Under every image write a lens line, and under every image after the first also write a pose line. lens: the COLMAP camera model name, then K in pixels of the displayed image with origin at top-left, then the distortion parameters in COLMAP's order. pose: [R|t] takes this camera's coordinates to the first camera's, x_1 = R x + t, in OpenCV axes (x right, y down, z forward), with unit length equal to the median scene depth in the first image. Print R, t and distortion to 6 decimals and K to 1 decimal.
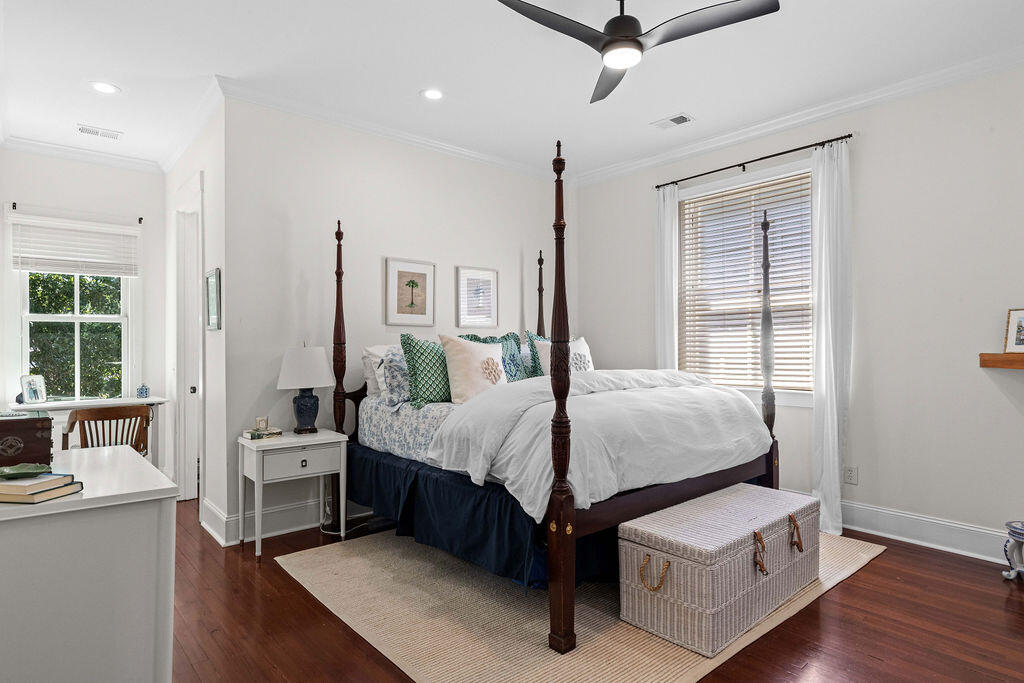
lens RADIAL K [[569.6, 0, 512.0], [0, 569.6, 341.5], [0, 0, 1]] dist [-0.000272, -0.000195]
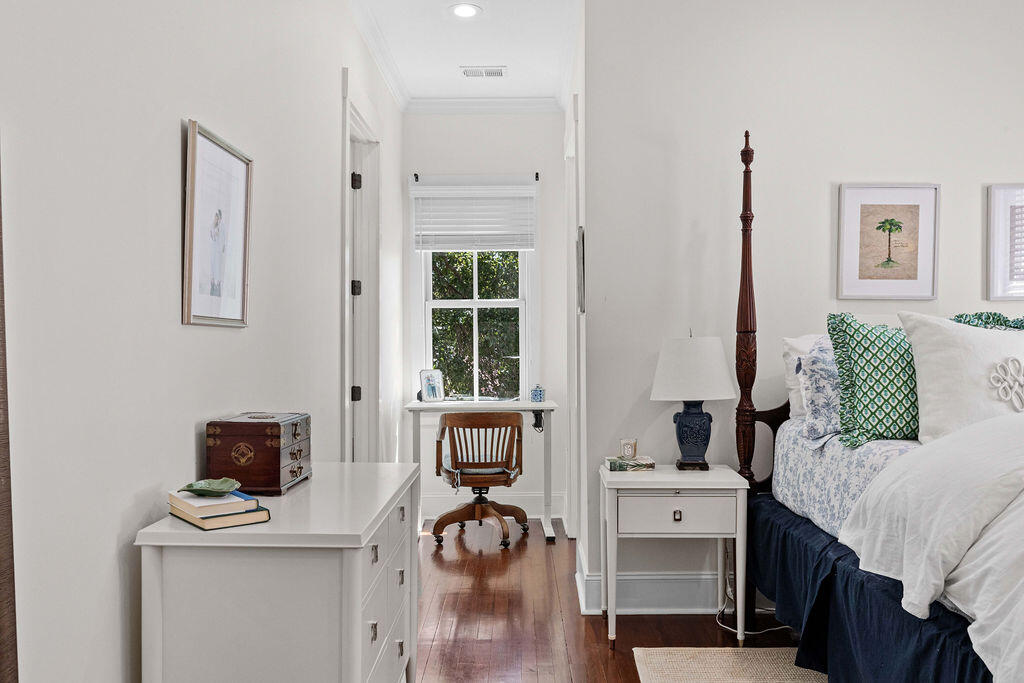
lens RADIAL K [[817.3, 0, 511.3], [0, 817.3, 370.0], [0, 0, 1]] dist [0.004680, 0.001339]
pose [[0.755264, 0.025688, -0.654918, 0.093364], [0.005420, 0.998953, 0.045433, 0.003613], [0.655399, -0.037863, 0.754333, 0.165942]]
